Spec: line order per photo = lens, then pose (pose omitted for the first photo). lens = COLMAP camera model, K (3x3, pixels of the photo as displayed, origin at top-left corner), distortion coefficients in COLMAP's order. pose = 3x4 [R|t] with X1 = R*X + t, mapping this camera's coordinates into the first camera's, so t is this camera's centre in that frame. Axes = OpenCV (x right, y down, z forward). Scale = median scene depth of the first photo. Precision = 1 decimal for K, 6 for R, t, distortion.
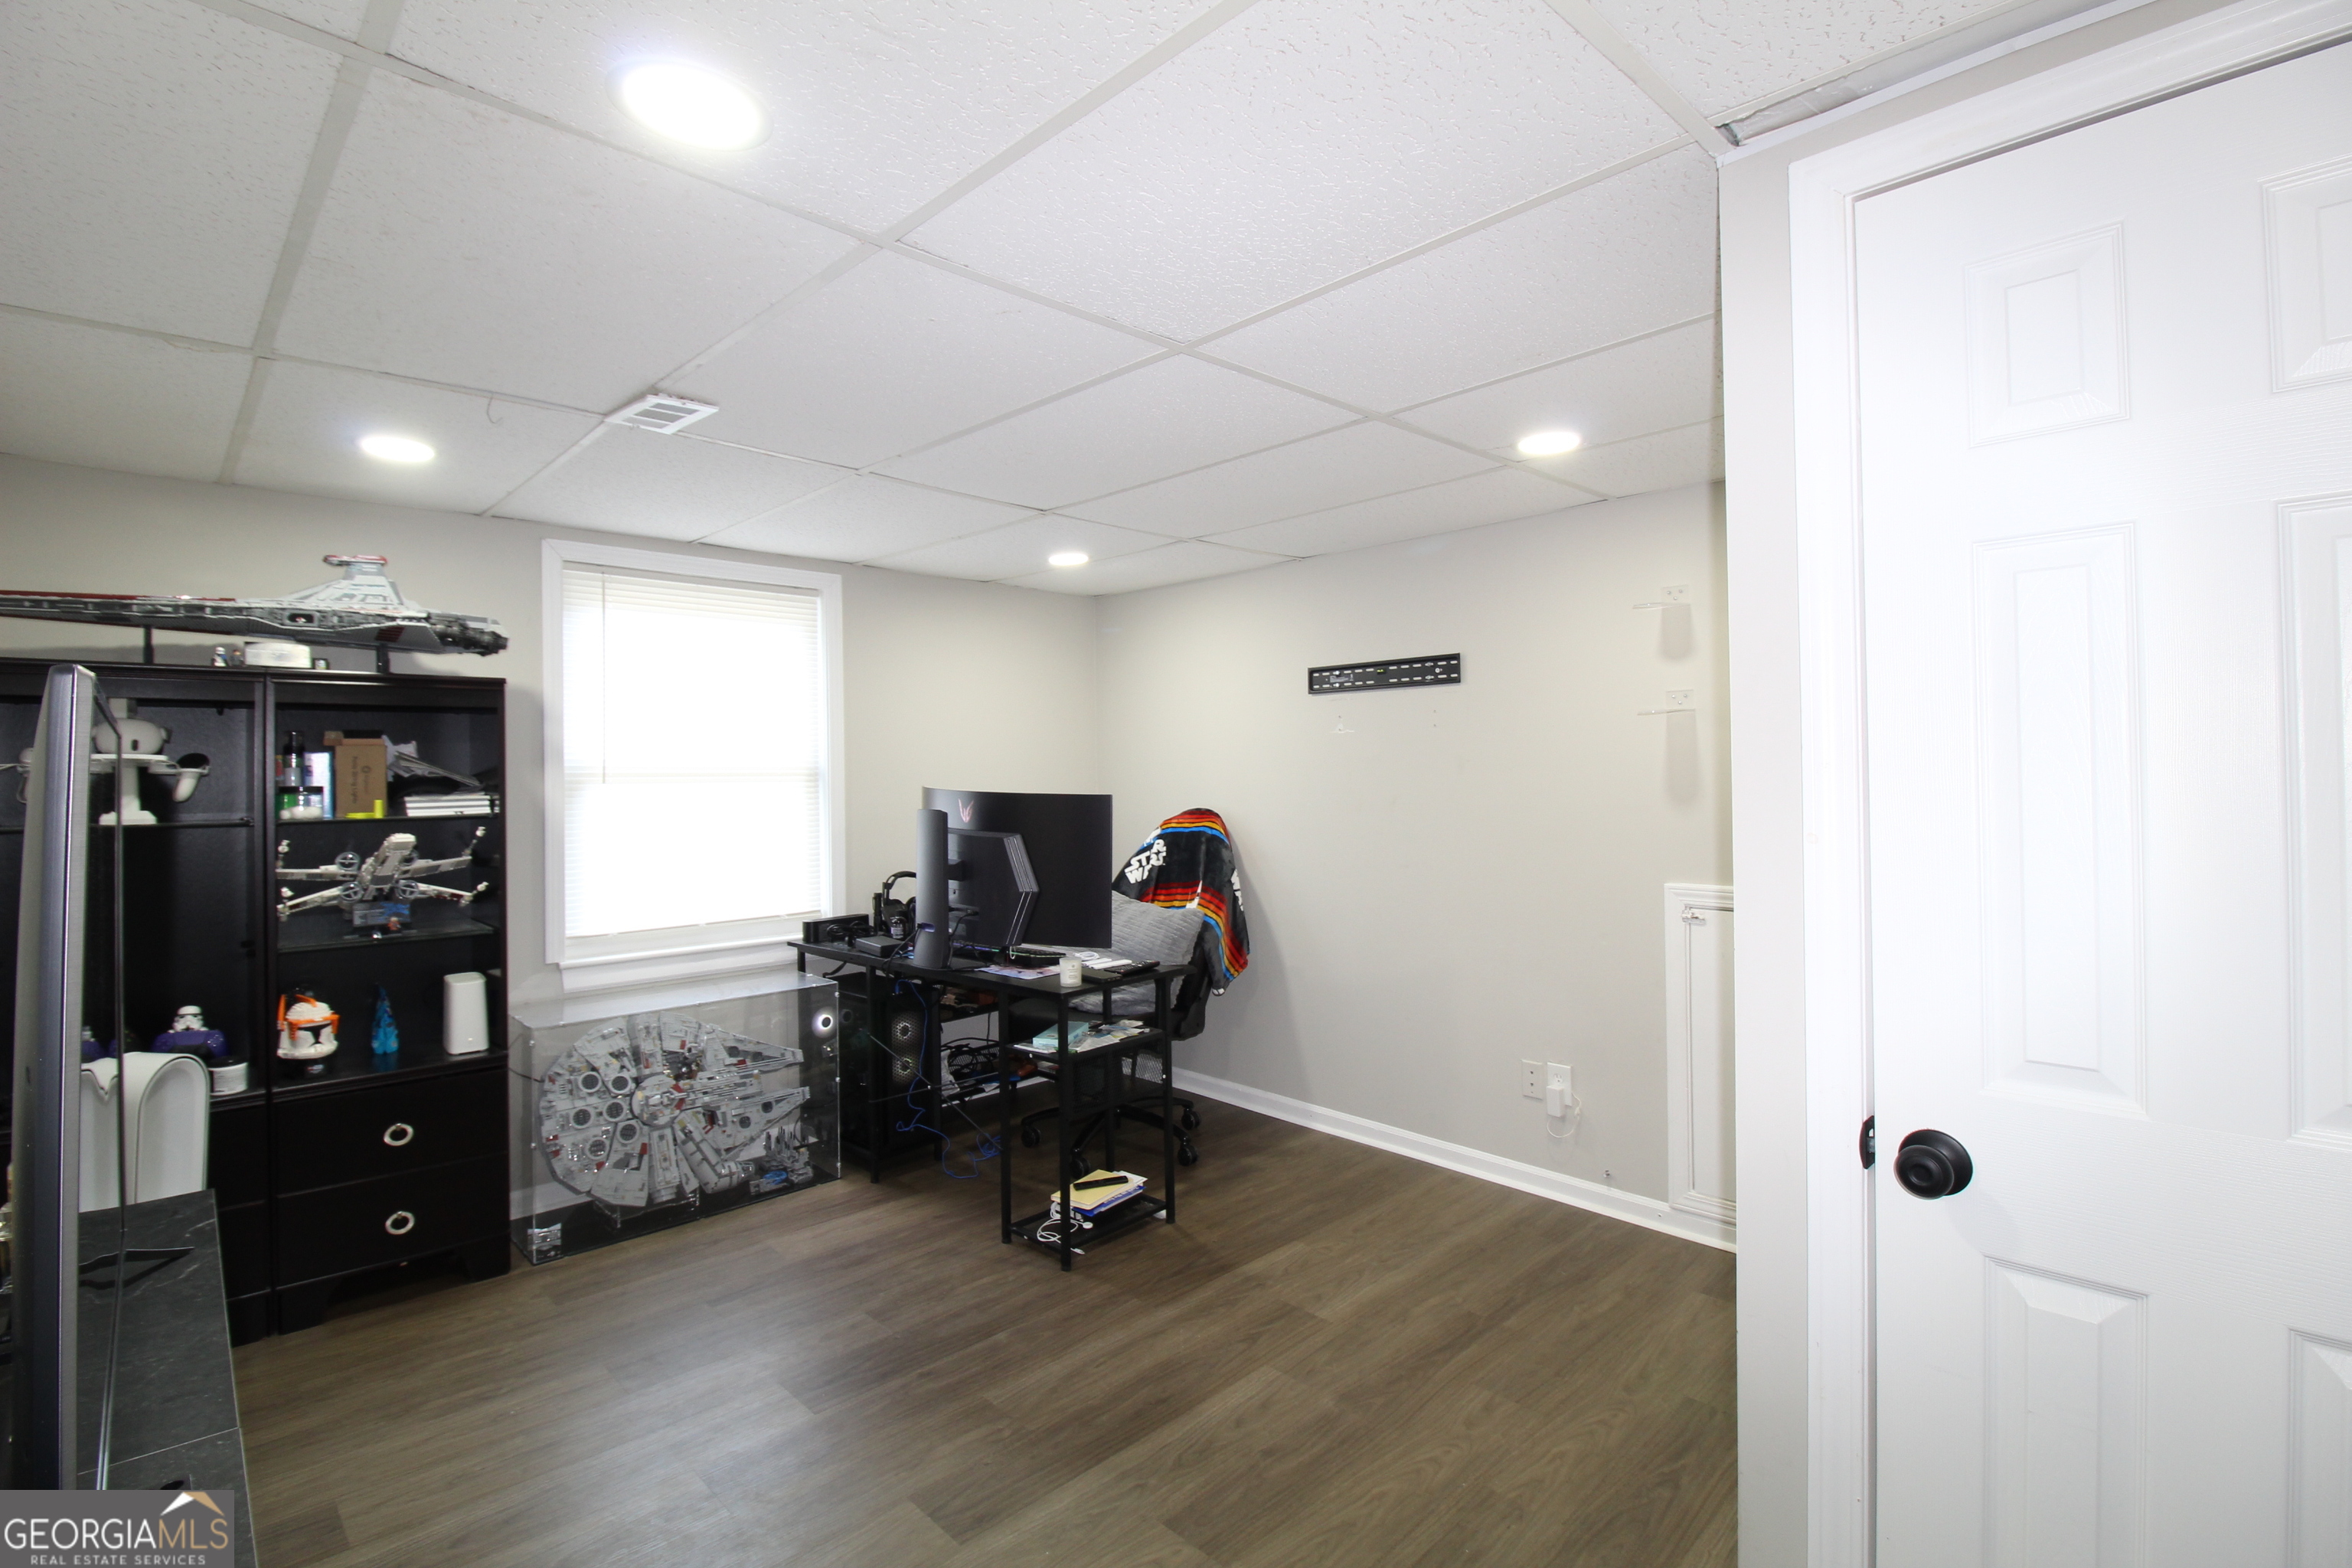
lens RADIAL K [[1084.1, 0, 1187.9], [0, 1084.1, 747.6], [0, 0, 1]] dist [-0.001885, -0.011624]
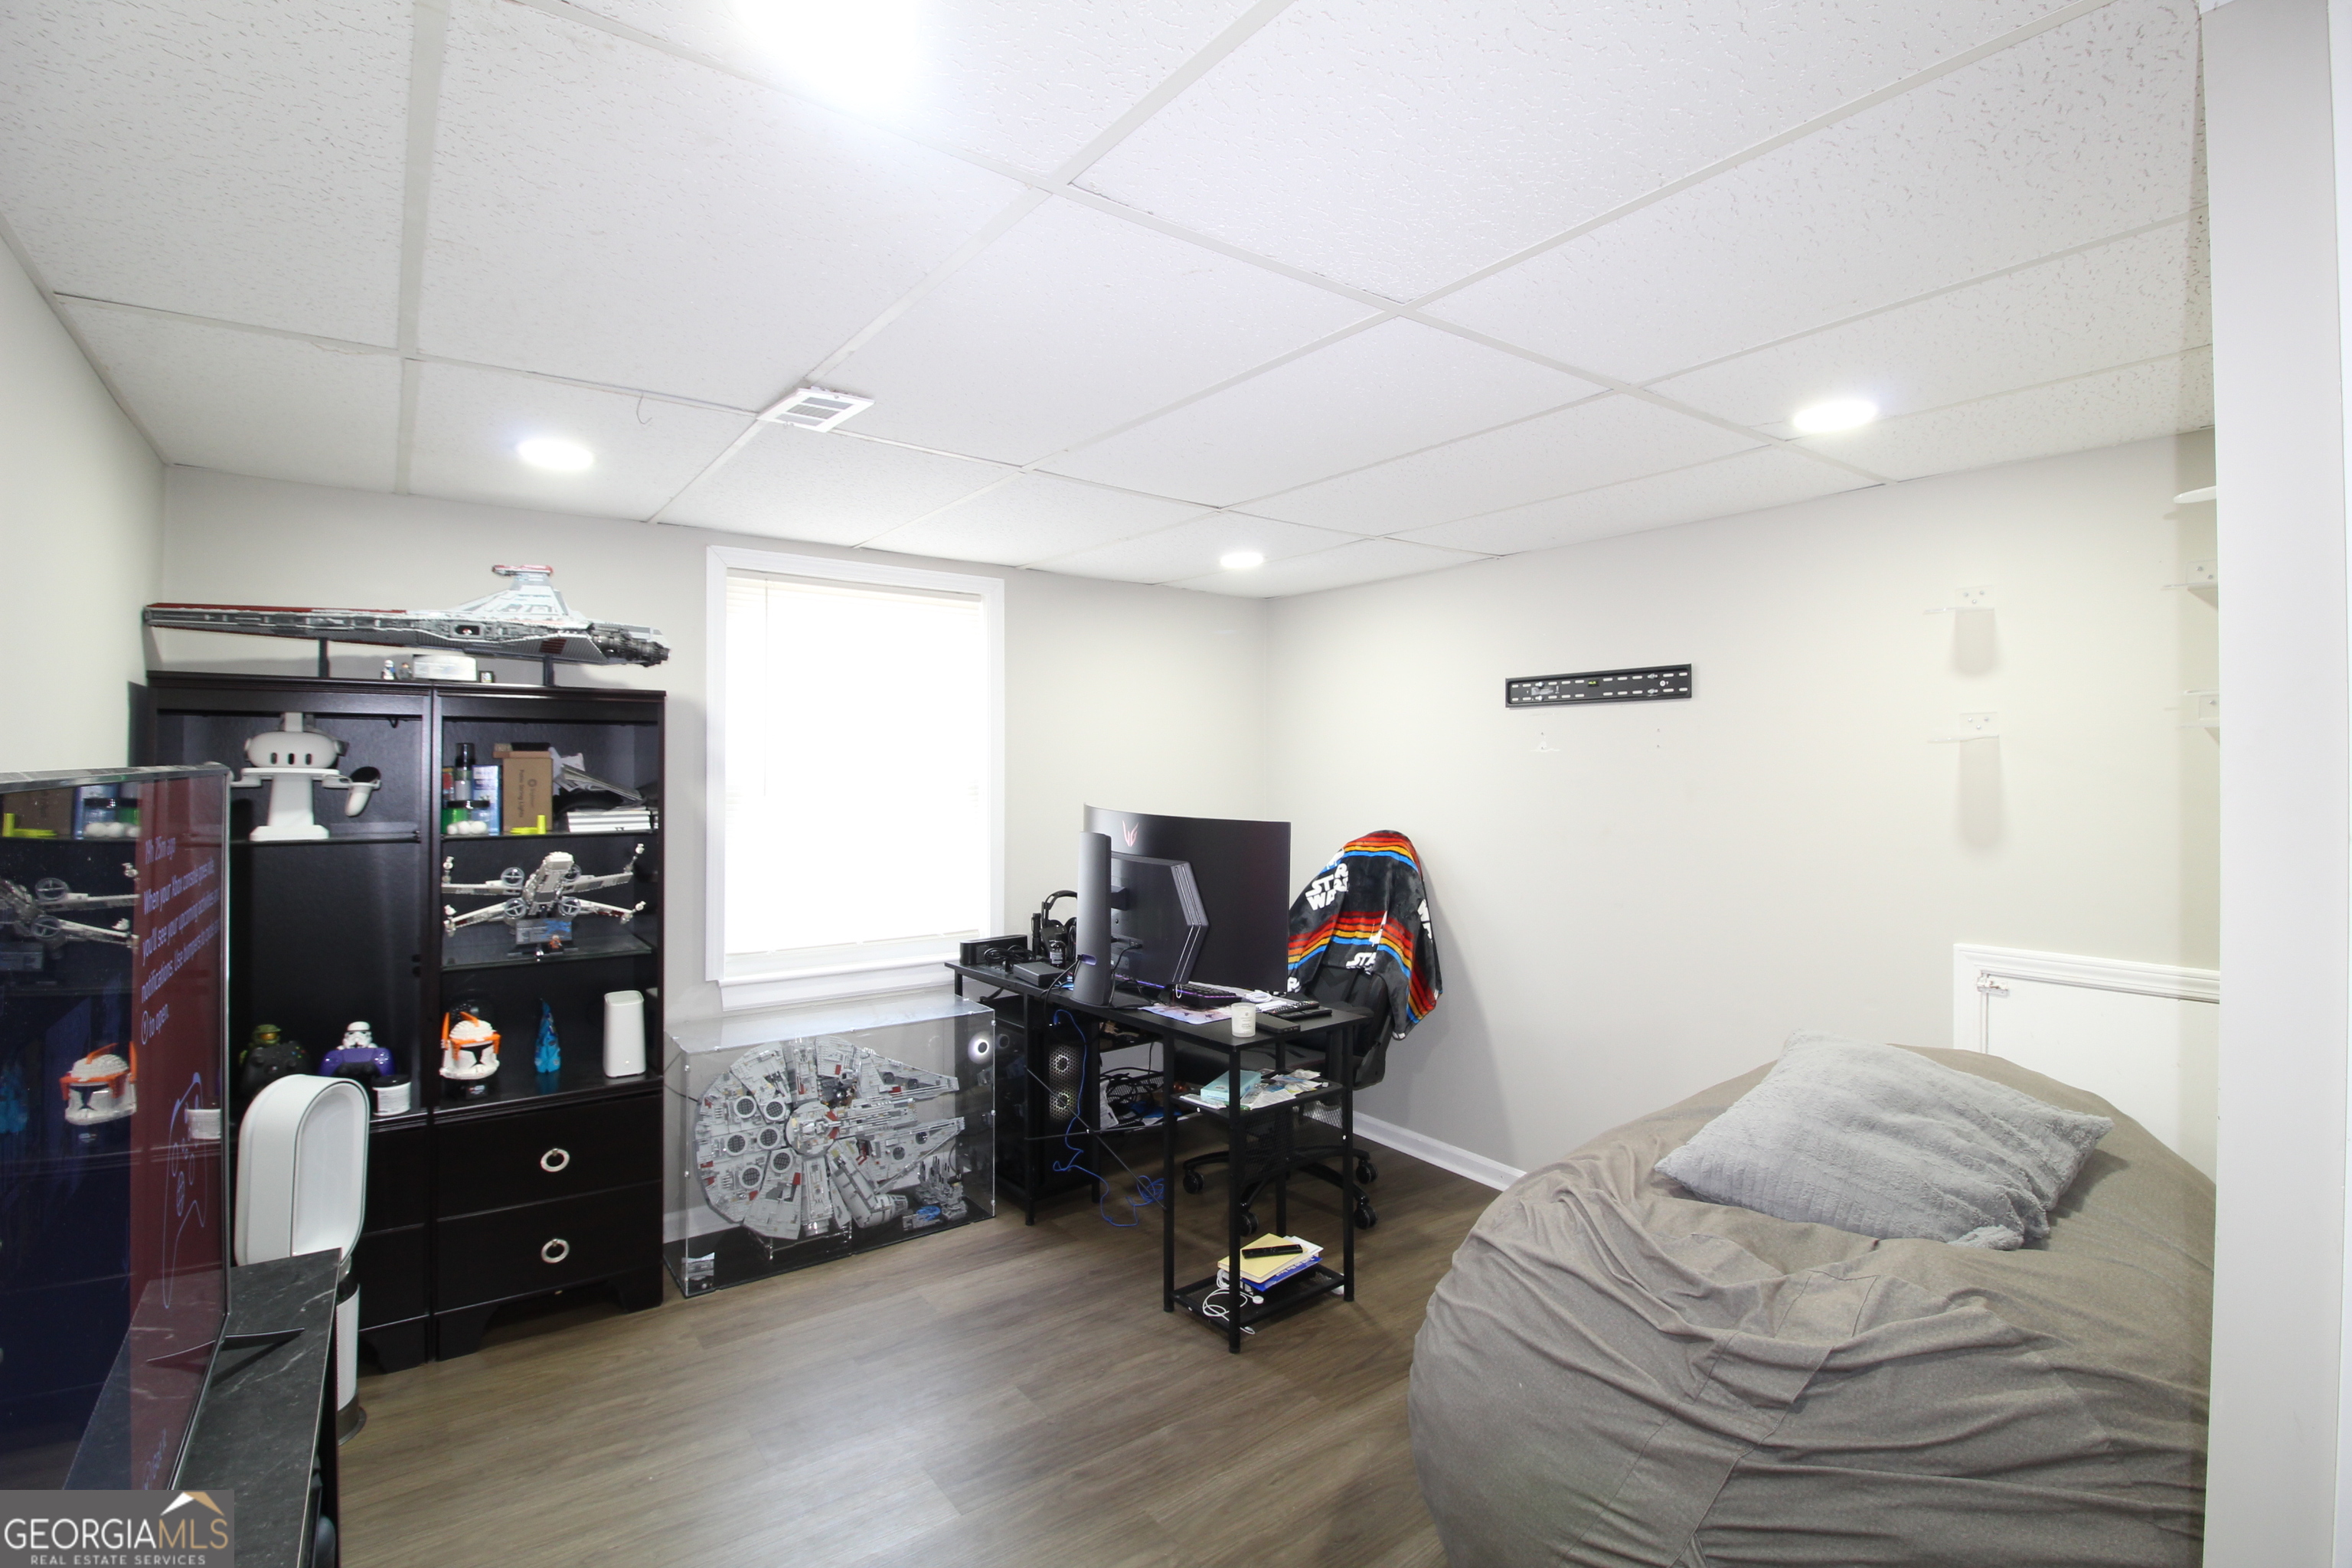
lens RADIAL K [[1084.1, 0, 1187.9], [0, 1084.1, 747.6], [0, 0, 1]] dist [-0.001885, -0.011624]
pose [[0.989918, 0.013726, -0.140977, -0.032014], [-0.013214, 0.999902, 0.004563, -0.024284], [0.141026, -0.002654, 0.990002, 0.108948]]
